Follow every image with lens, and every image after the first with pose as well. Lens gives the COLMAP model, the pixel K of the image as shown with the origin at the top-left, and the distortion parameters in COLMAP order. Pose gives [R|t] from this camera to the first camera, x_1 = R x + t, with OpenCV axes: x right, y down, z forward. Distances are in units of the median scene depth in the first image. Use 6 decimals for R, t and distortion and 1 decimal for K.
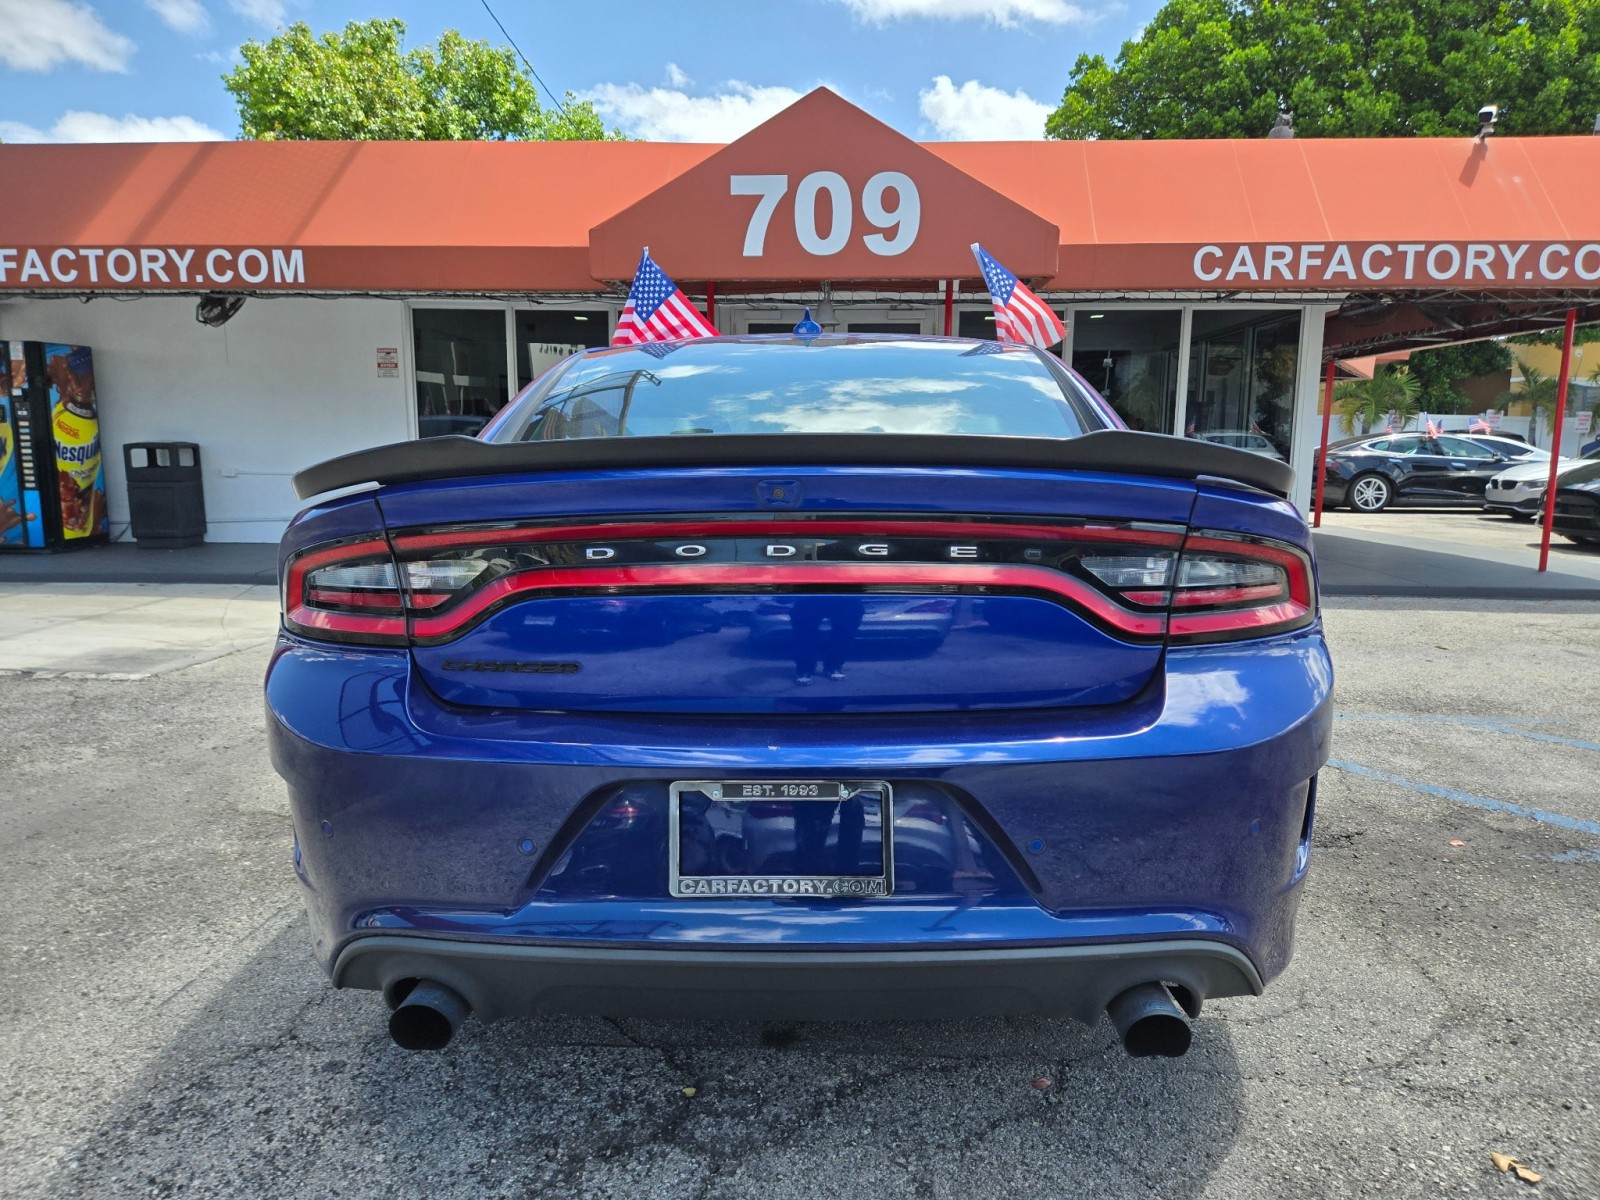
lens RADIAL K [[1066.0, 0, 798.5], [0, 1066.0, 594.5], [0, 0, 1]] dist [0.063695, -0.059810]
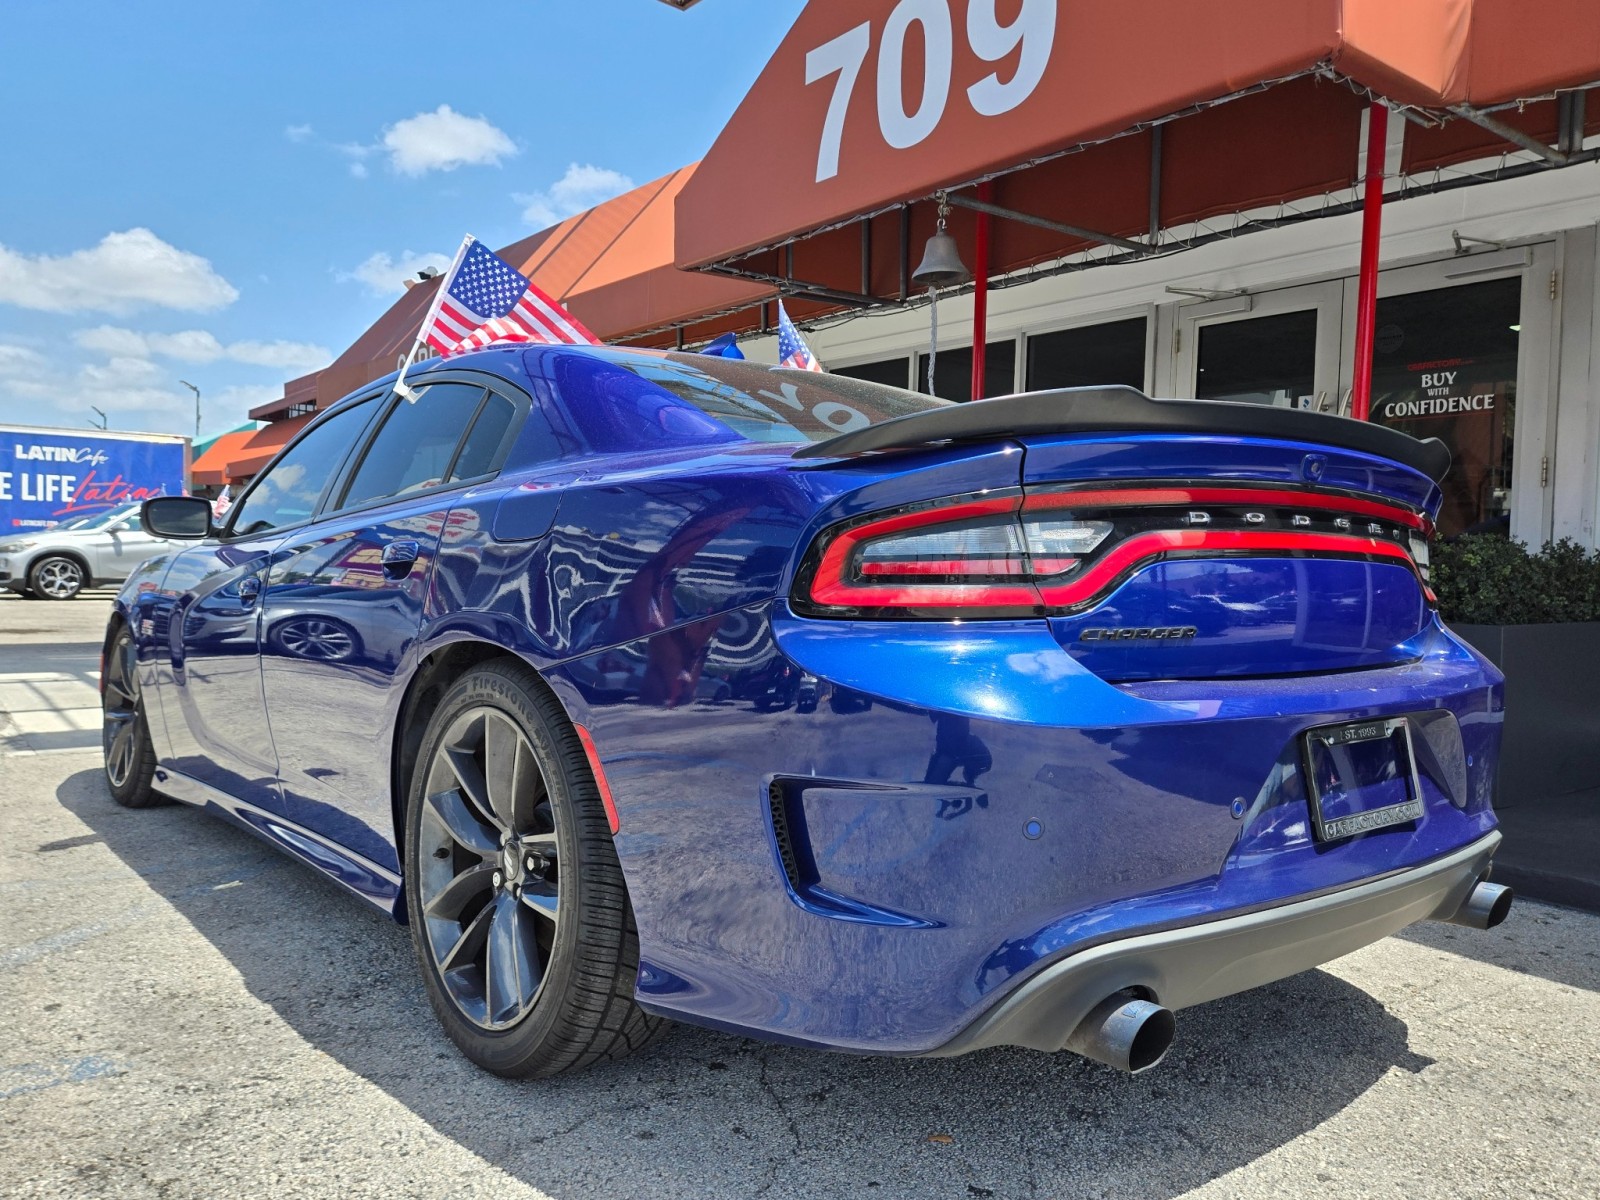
lens RADIAL K [[1210.6, 0, 798.0], [0, 1210.6, 607.6], [0, 0, 1]] dist [0.042913, -0.024993]
pose [[0.655545, 0.040858, -0.754050, 0.393073], [-0.125764, 0.990497, -0.055666, -0.048748], [0.744610, 0.131324, 0.654454, 0.534052]]
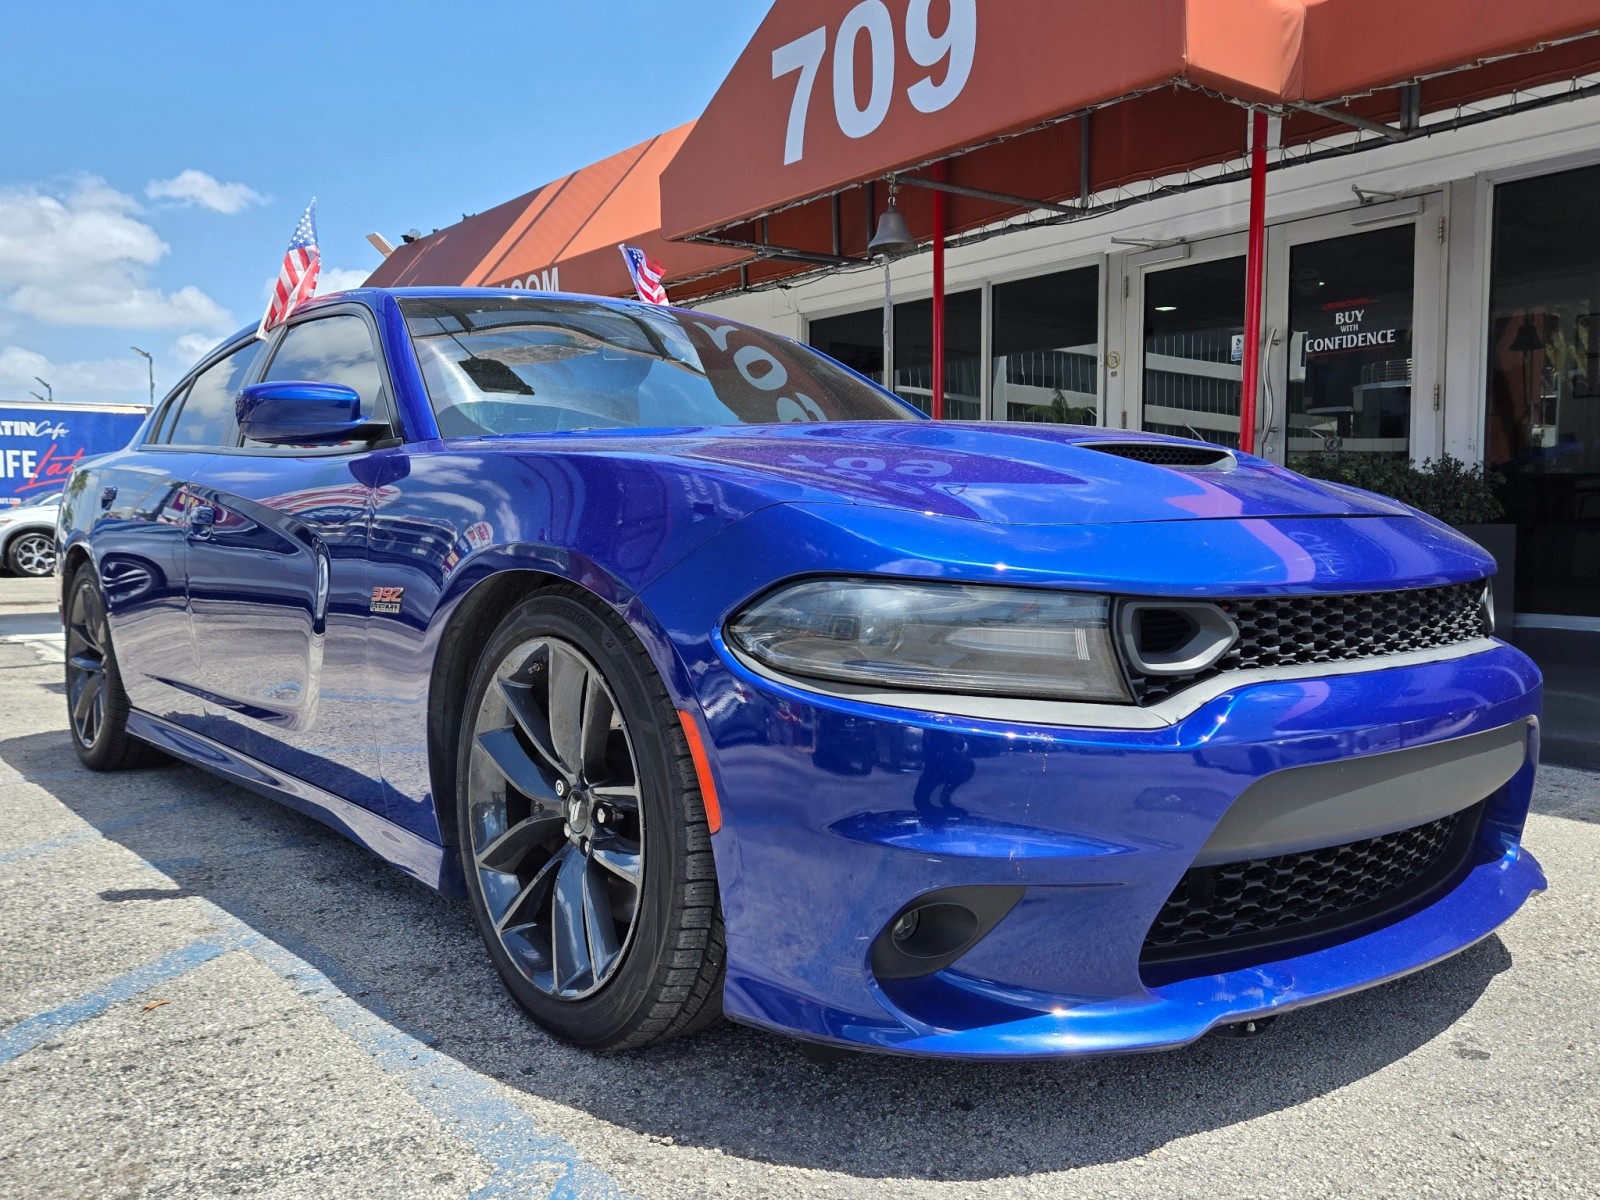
lens RADIAL K [[1306.2, 0, 794.6], [0, 1306.2, 608.3], [0, 0, 1]] dist [0.046674, -0.022490]
pose [[0.657901, 0.041121, -0.751981, 0.508366], [-0.093576, 0.995234, -0.027445, -0.021673], [0.747268, 0.088423, 0.658613, 0.444764]]
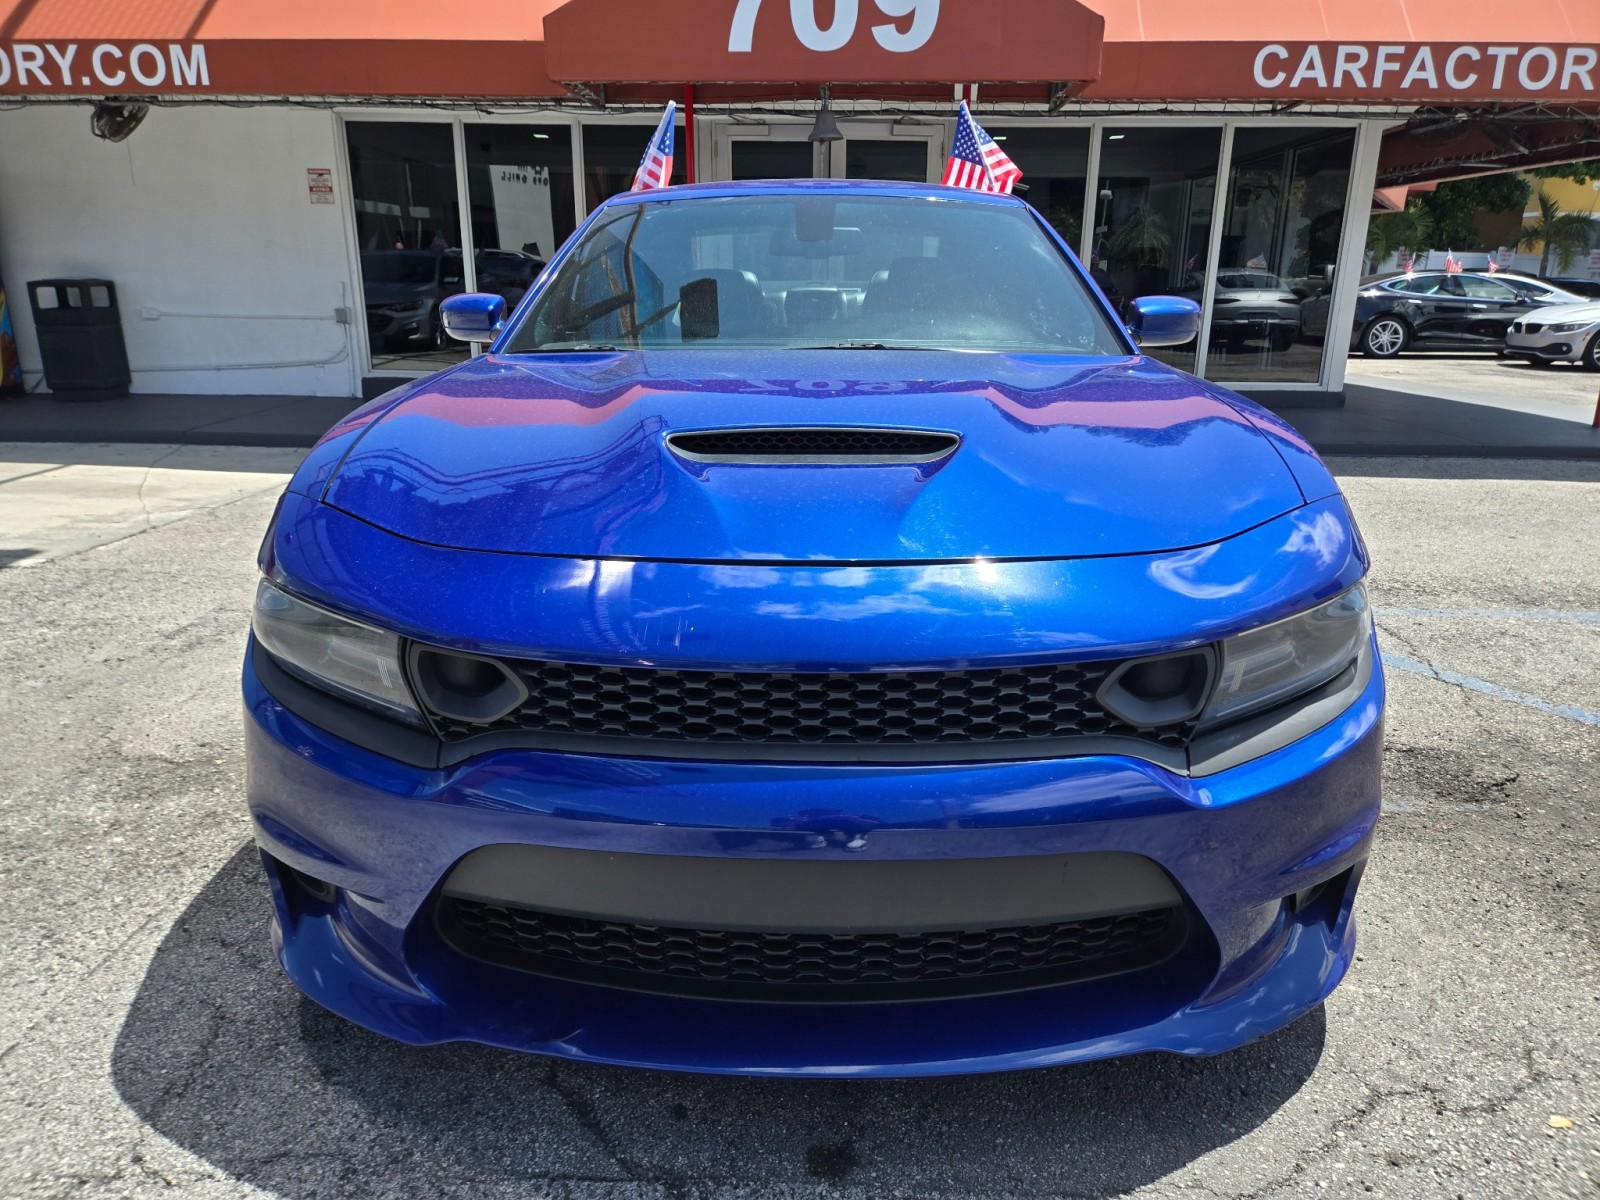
lens RADIAL K [[1064.2, 0, 802.4], [0, 1064.2, 596.1], [0, 0, 1]] dist [0.064539, -0.060002]
pose [[0.999735, -0.004495, 0.022578, -0.013030], [0.001202, 0.989604, 0.143815, -0.013579], [-0.022989, -0.143750, 0.989347, 0.091140]]
